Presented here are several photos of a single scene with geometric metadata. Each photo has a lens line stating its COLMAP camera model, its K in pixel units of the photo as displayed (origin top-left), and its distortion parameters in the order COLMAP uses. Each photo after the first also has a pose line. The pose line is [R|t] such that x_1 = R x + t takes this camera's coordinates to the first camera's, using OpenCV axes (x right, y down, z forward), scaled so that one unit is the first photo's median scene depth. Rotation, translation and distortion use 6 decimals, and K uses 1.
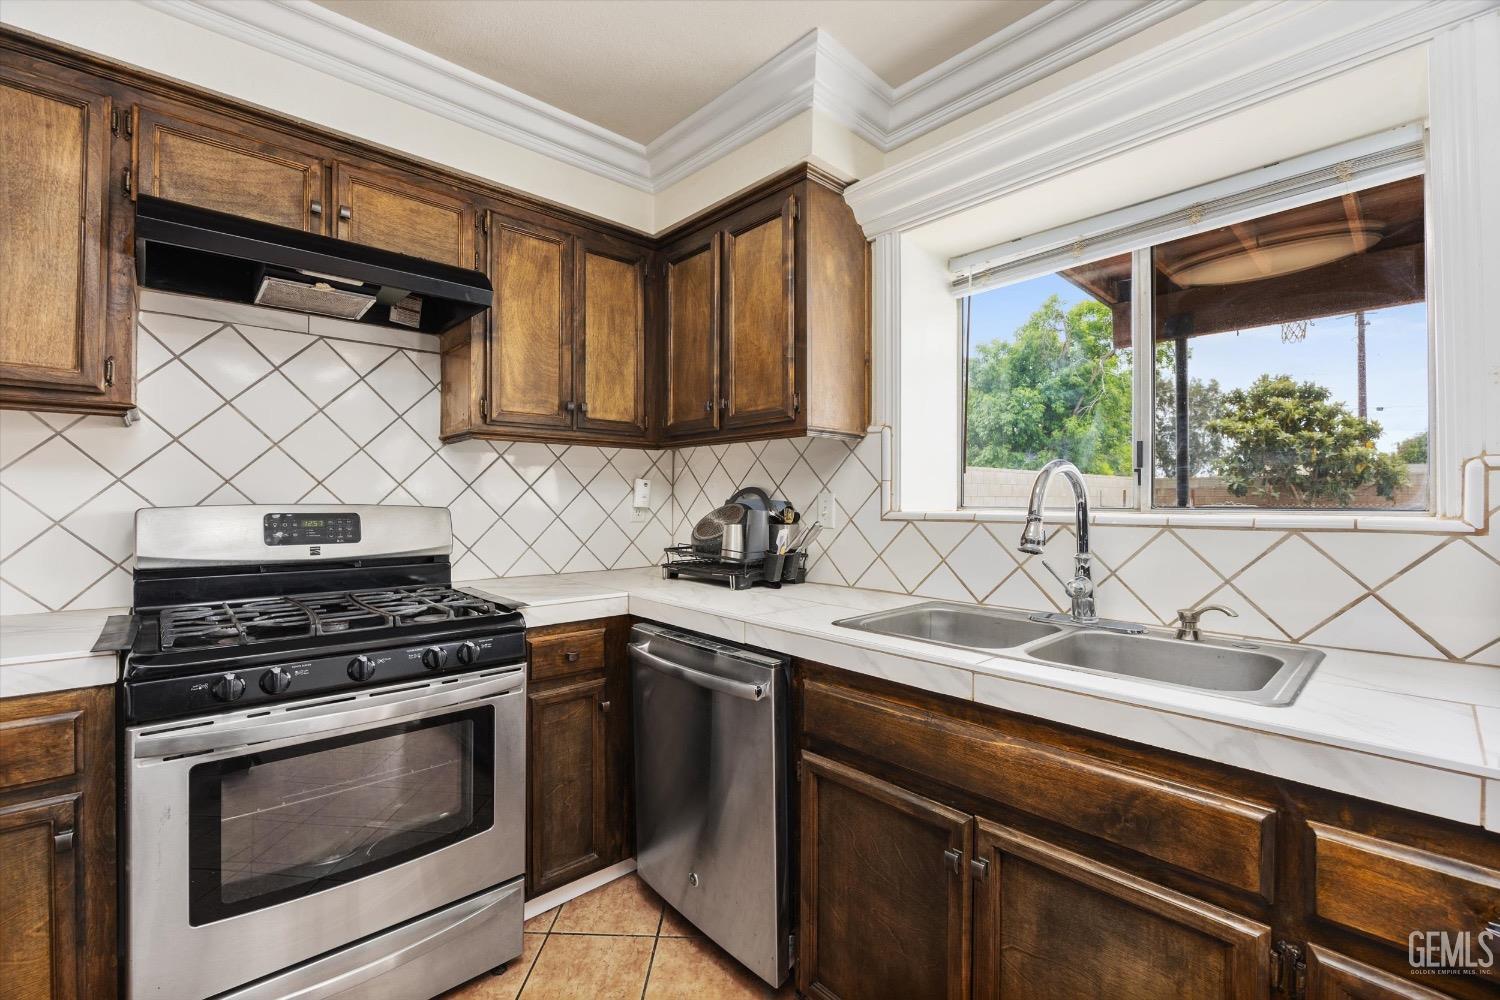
lens RADIAL K [[644.5, 0, 749.8], [0, 644.5, 501.2], [0, 0, 1]] dist [-0.018830, 0.001363]
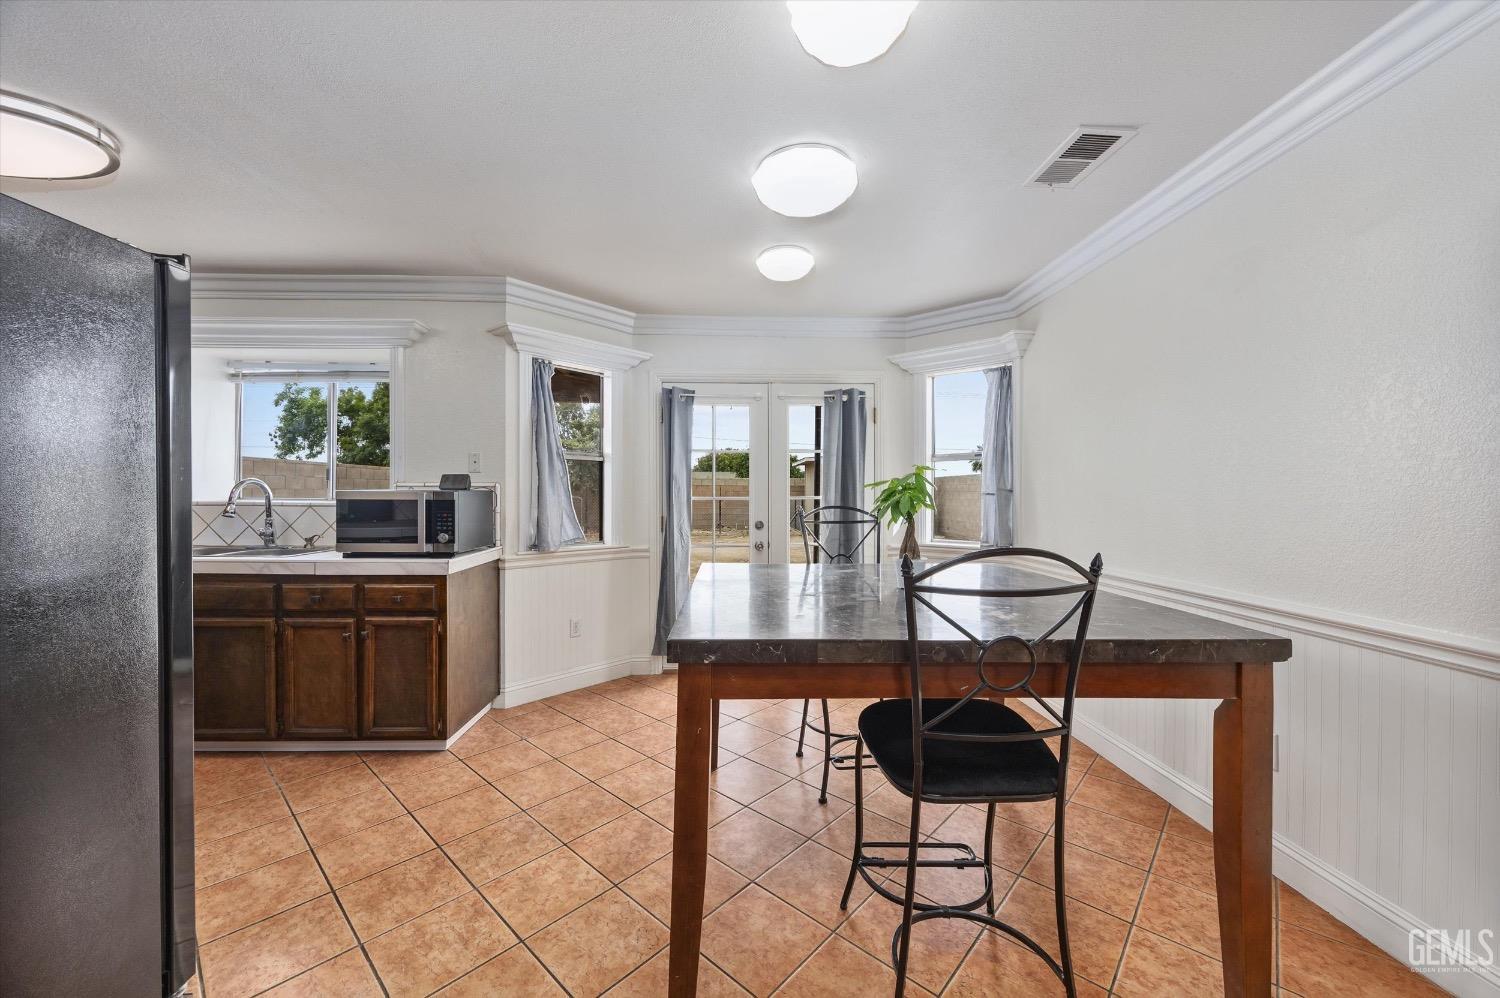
lens RADIAL K [[572.4, 0, 746.2], [0, 572.4, 494.0], [0, 0, 1]] dist [-0.006002, 0.000138]
pose [[0.654725, 0.003139, 0.755860, 0.063331], [-0.004576, 0.999990, -0.000189, -0.010820], [-0.755853, -0.003336, 0.654733, -1.362313]]
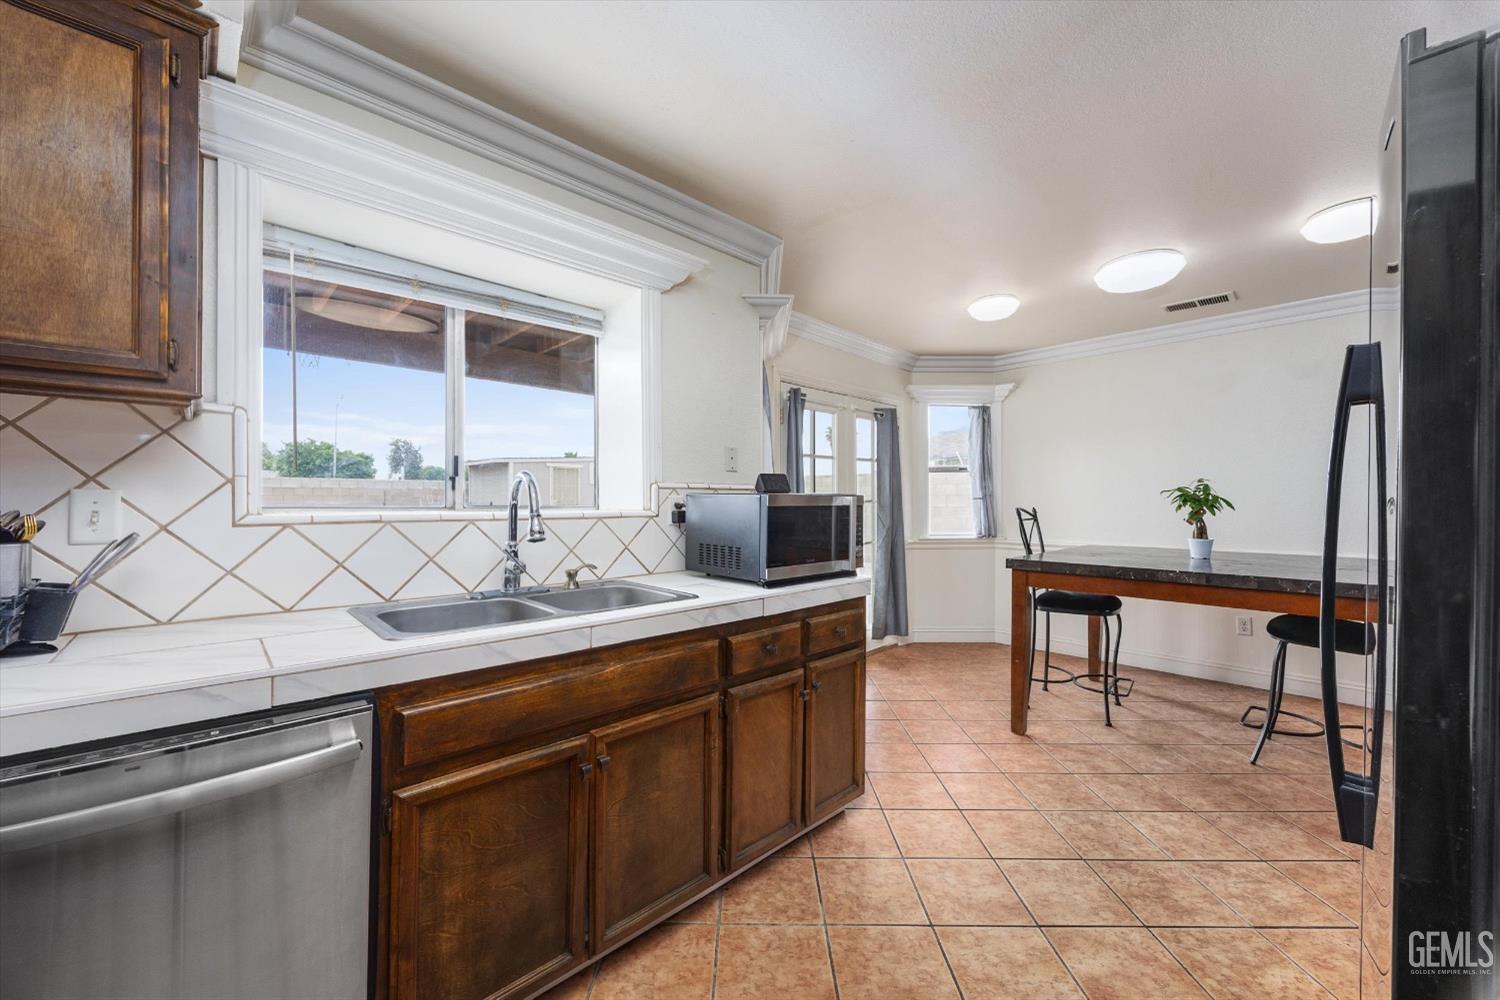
lens RADIAL K [[572.4, 0, 734.3], [0, 572.4, 497.9], [0, 0, 1]] dist [-0.006002, 0.000138]
pose [[-0.016475, 0.004158, 0.999856, -0.544031], [-0.003393, 0.999985, -0.004215, -0.004449], [-0.999859, -0.003462, -0.016461, 0.437702]]
